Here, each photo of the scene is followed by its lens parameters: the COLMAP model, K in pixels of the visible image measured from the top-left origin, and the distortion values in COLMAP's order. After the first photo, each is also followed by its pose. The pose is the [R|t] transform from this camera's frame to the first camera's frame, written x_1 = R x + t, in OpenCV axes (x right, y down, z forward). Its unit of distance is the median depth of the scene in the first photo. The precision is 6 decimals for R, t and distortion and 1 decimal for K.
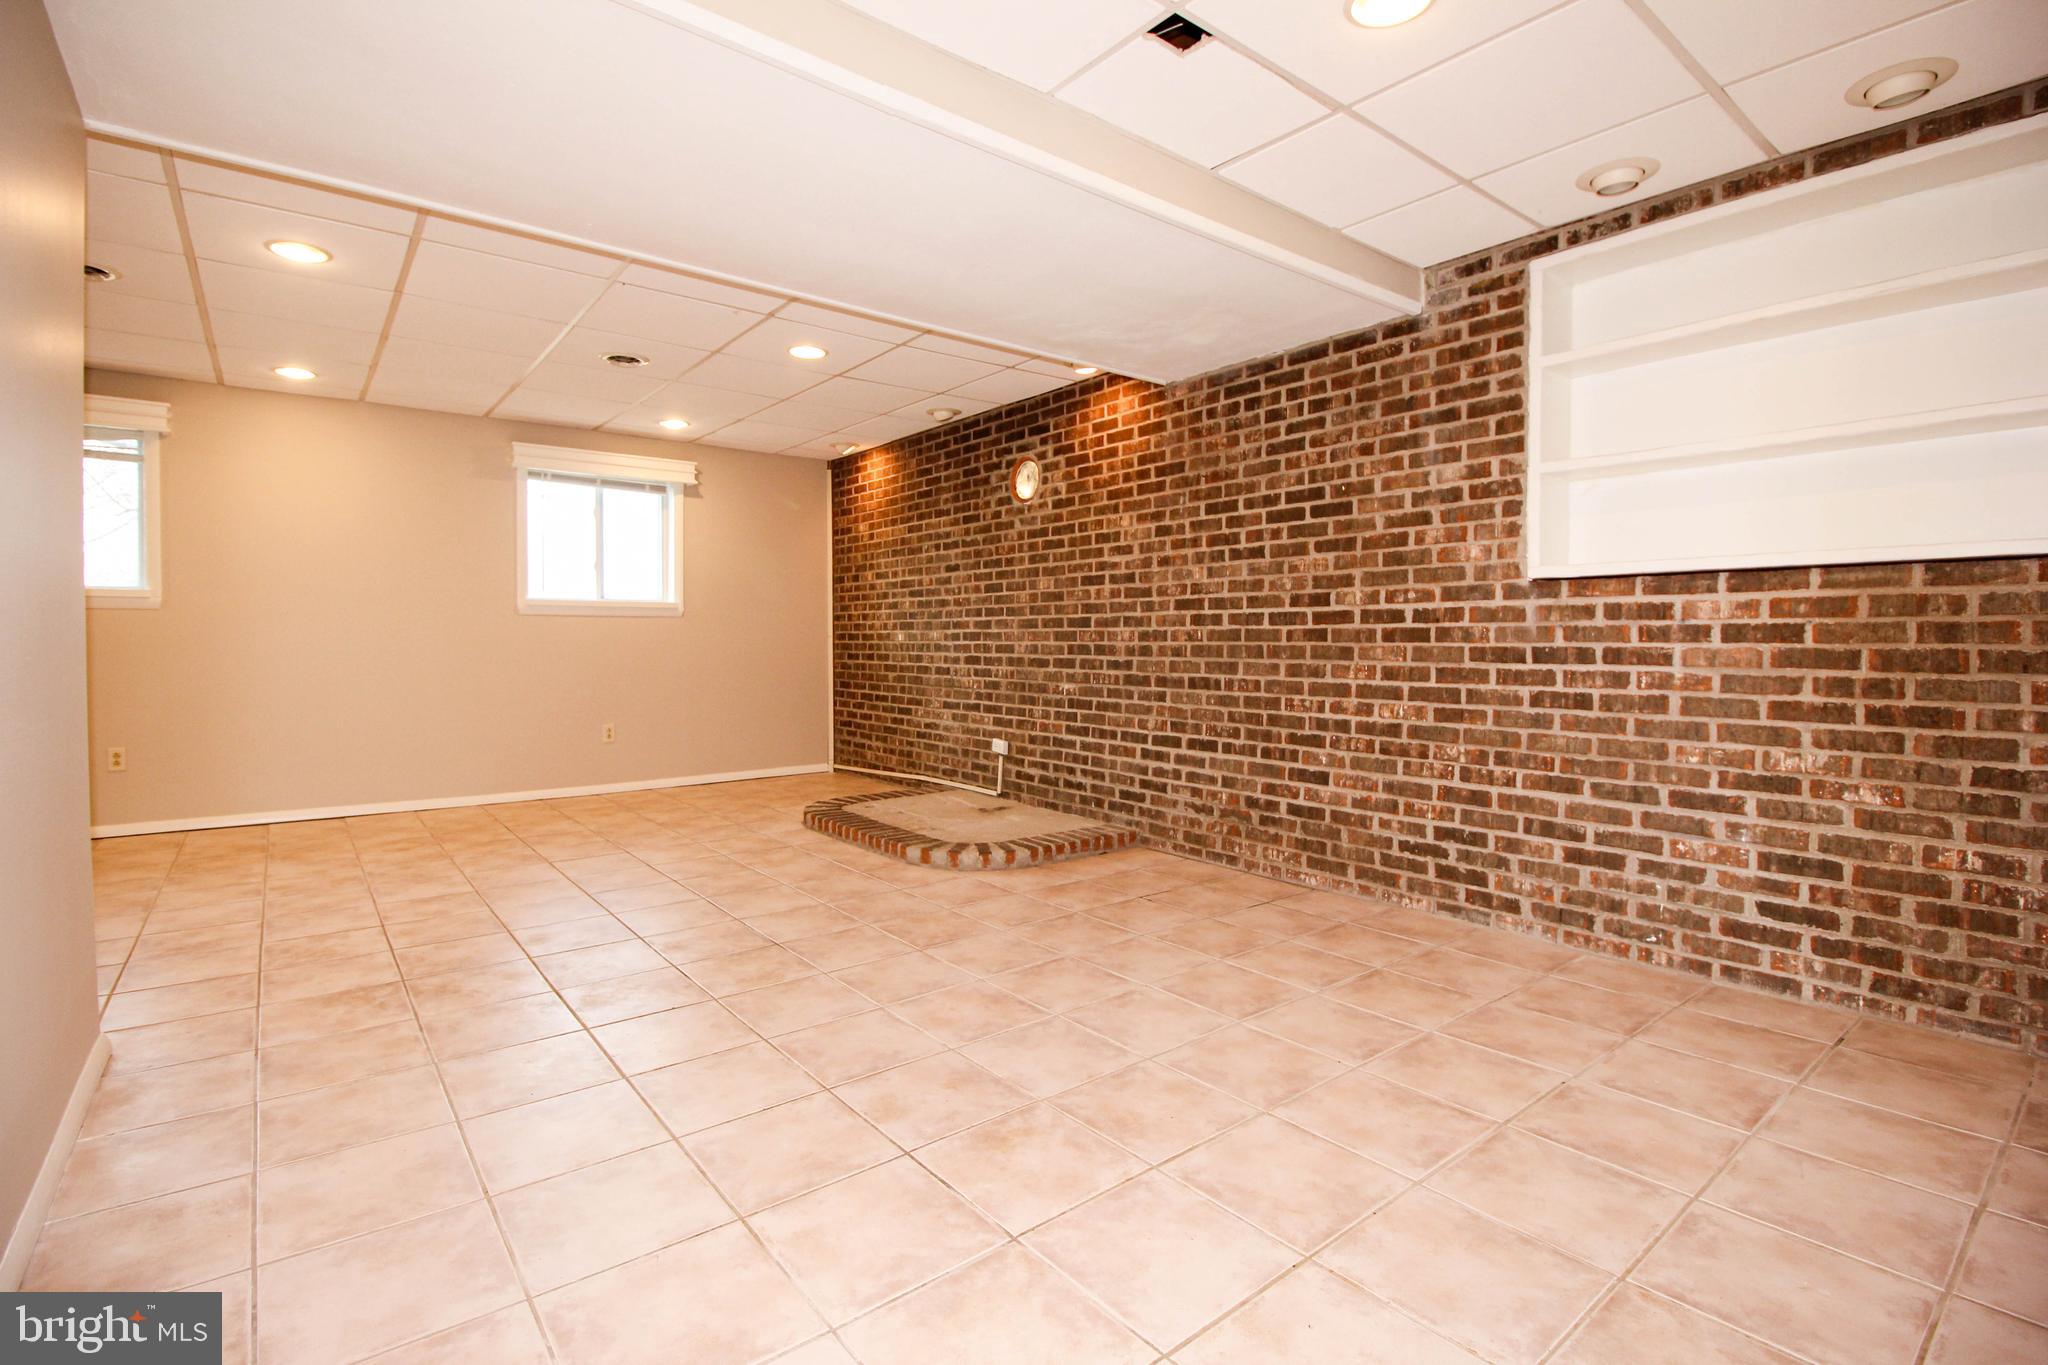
lens RADIAL K [[944.5, 0, 1010.8], [0, 944.5, 663.6], [0, 0, 1]] dist [0.004695, -0.017583]
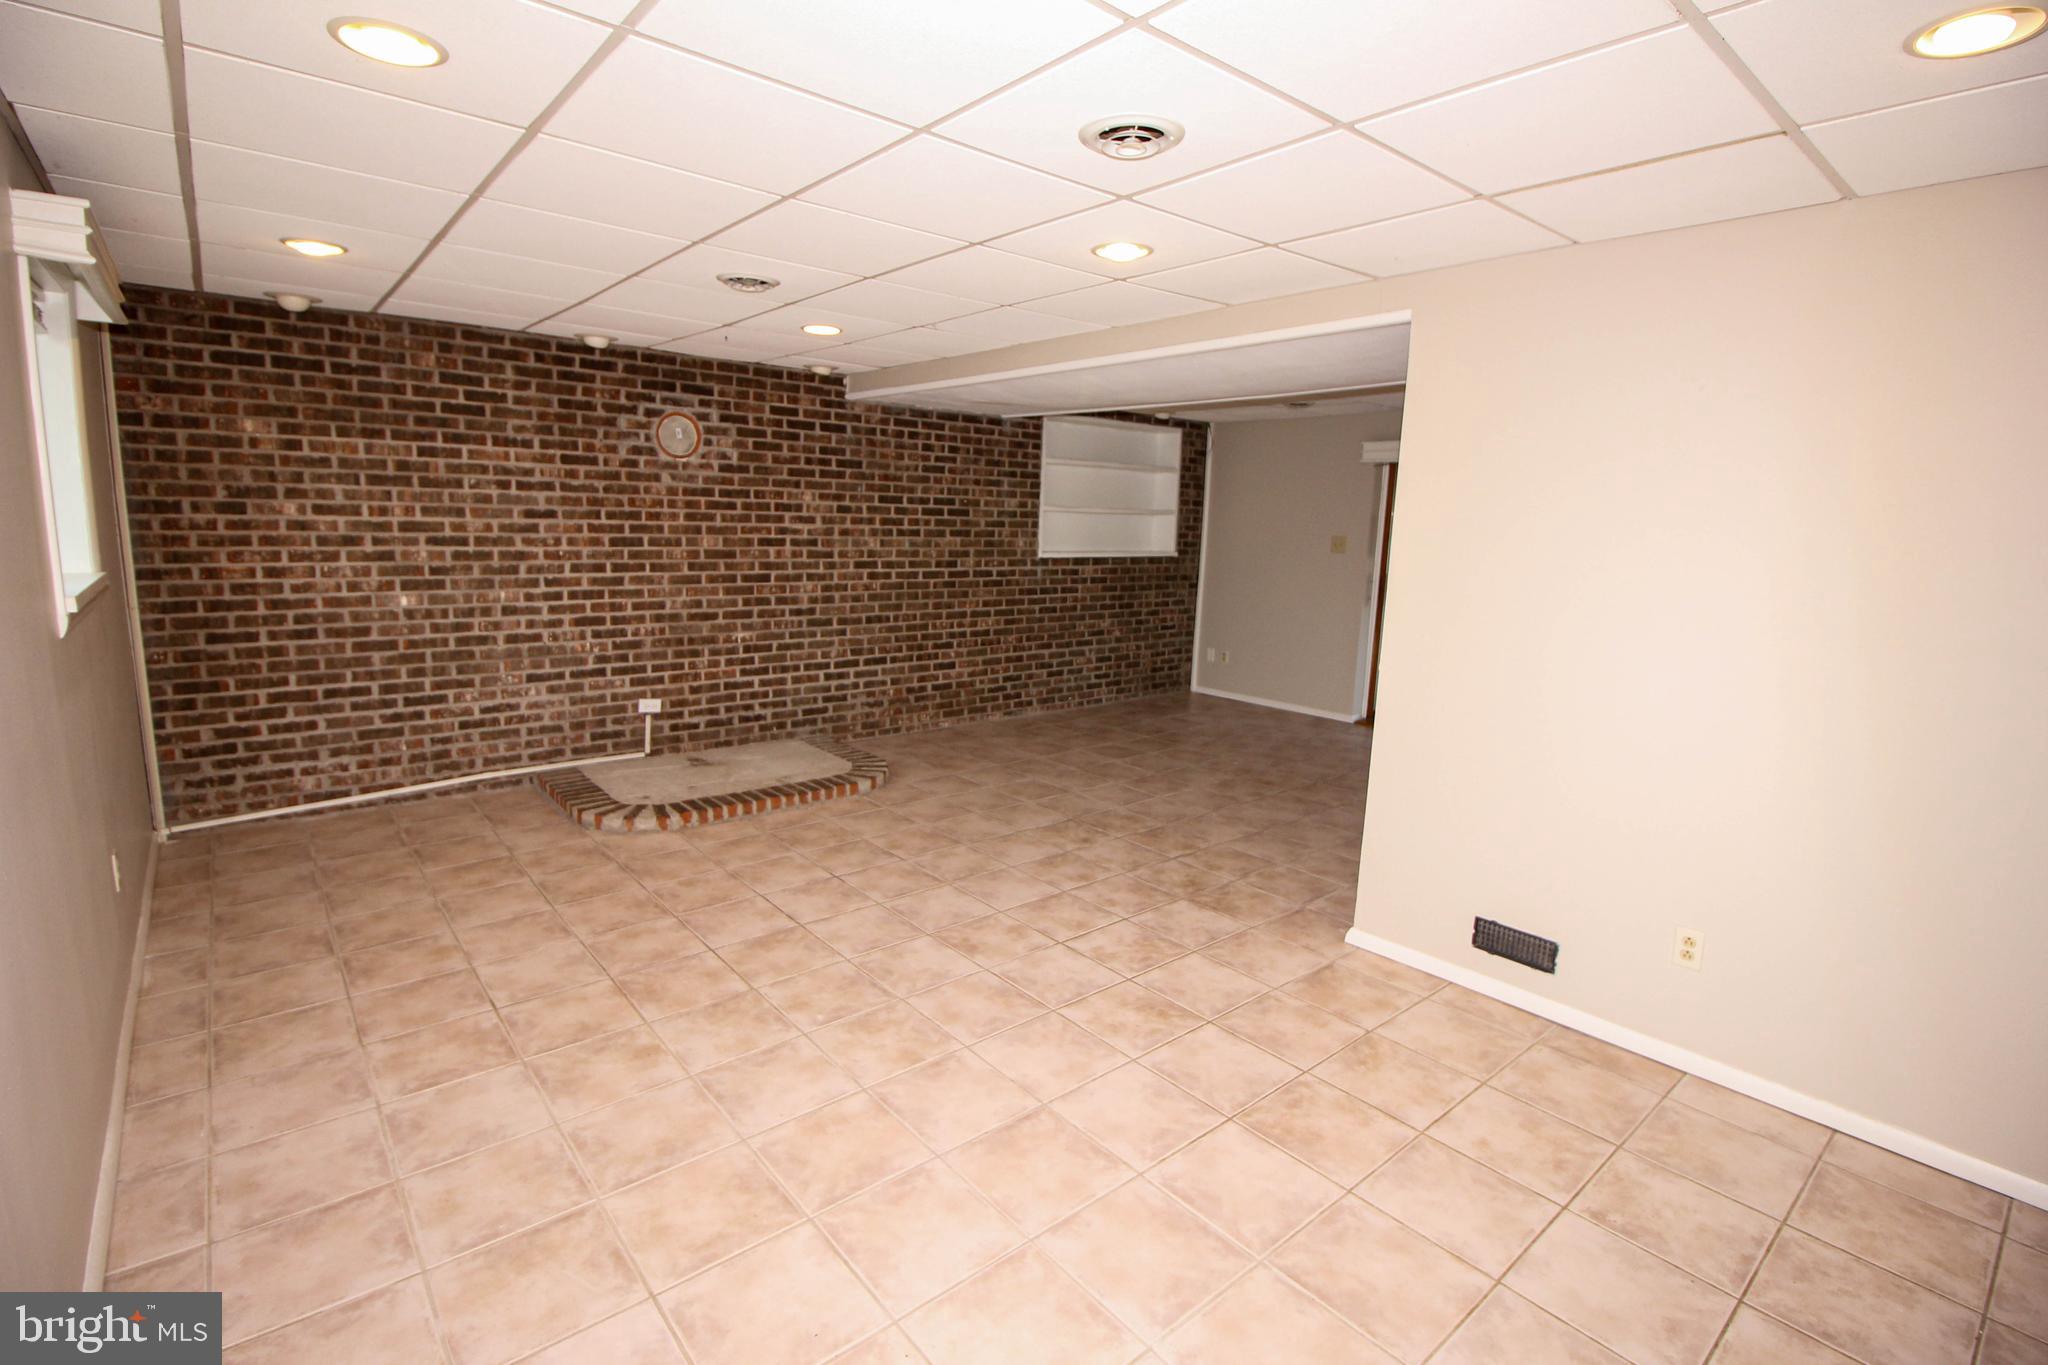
lens RADIAL K [[944.5, 0, 1010.8], [0, 944.5, 663.6], [0, 0, 1]] dist [0.004695, -0.017583]
pose [[-0.029914, -0.160615, 0.986564, -1.287257], [-0.007769, 0.987013, 0.160453, -0.151263], [-0.999522, -0.002864, -0.030773, 0.860361]]
